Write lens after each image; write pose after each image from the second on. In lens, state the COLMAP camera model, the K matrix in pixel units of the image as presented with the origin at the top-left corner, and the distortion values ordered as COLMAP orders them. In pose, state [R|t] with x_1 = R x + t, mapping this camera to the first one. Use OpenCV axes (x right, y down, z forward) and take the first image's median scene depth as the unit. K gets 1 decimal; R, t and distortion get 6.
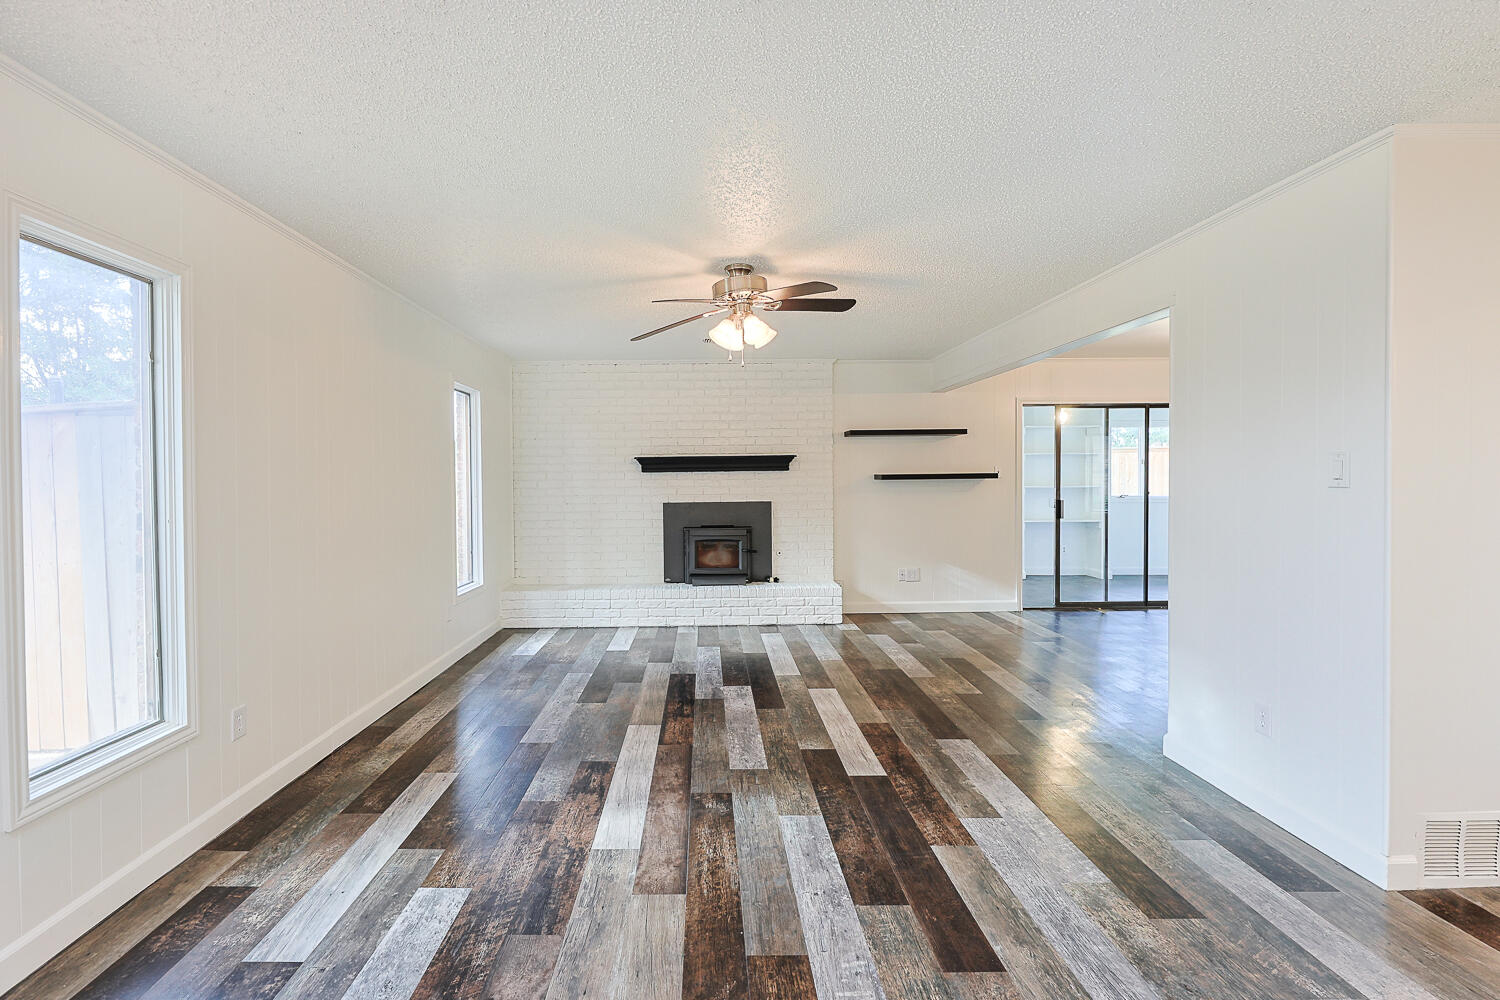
lens RADIAL K [[619.7, 0, 746.7], [0, 619.7, 491.4], [0, 0, 1]] dist [0.004906, 0.000711]
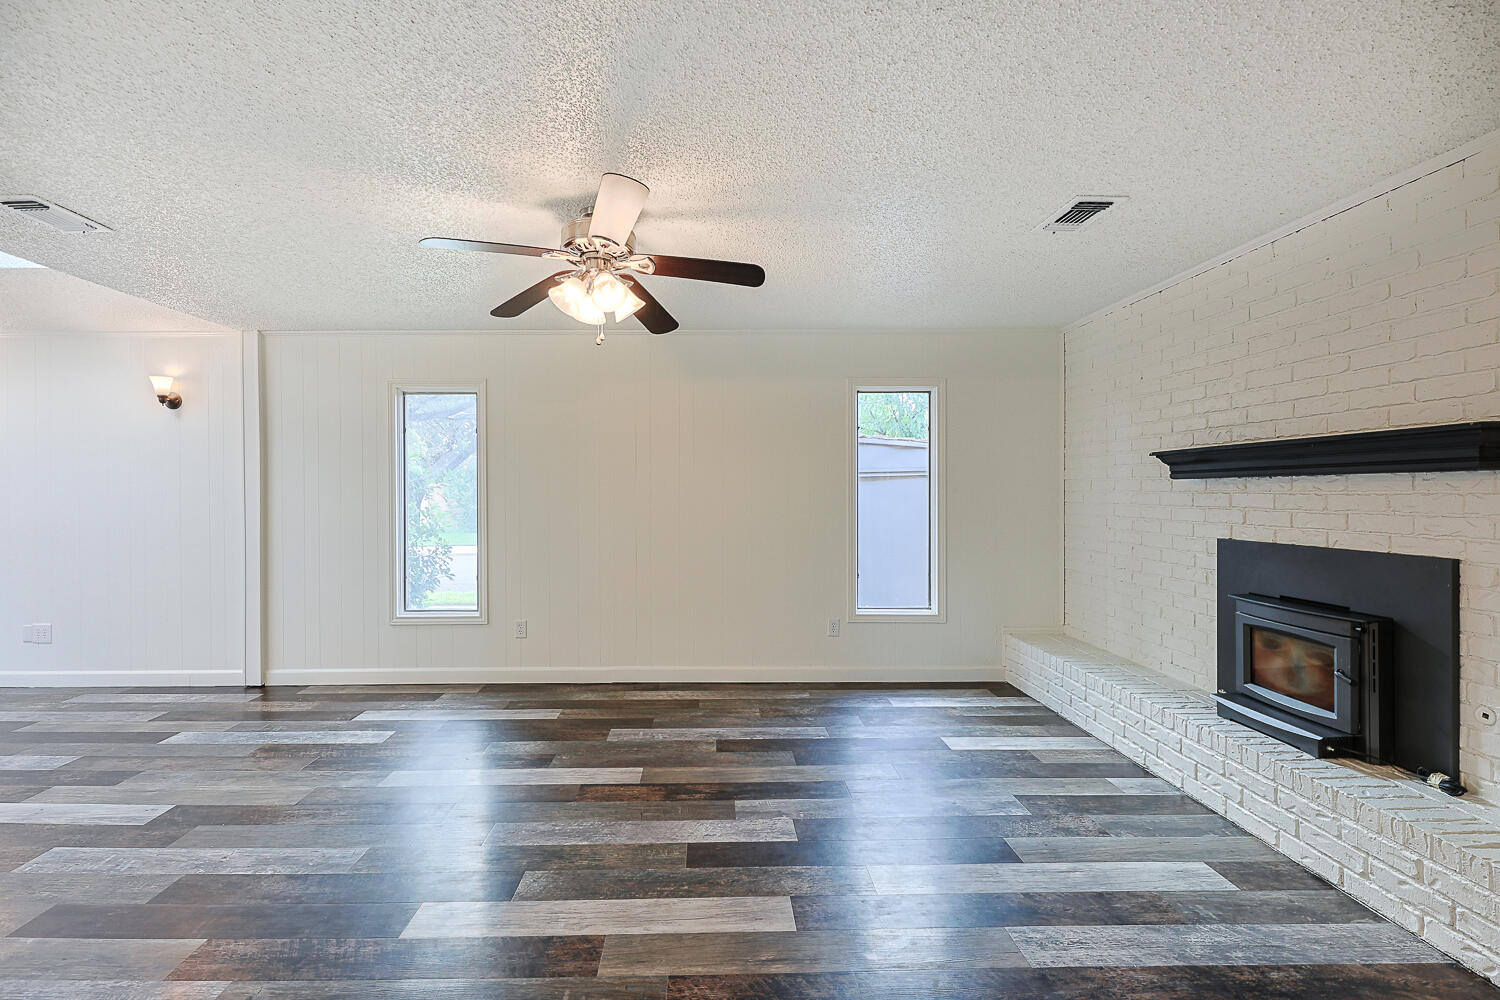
lens RADIAL K [[691.9, 0, 747.8], [0, 691.9, 496.2], [0, 0, 1]] dist [-0.000951, -0.002214]
pose [[0.004297, 0.018972, -0.999811, 1.112295], [-0.012581, 0.999742, 0.018917, -0.056335], [0.999912, 0.012497, 0.004535, 1.560962]]
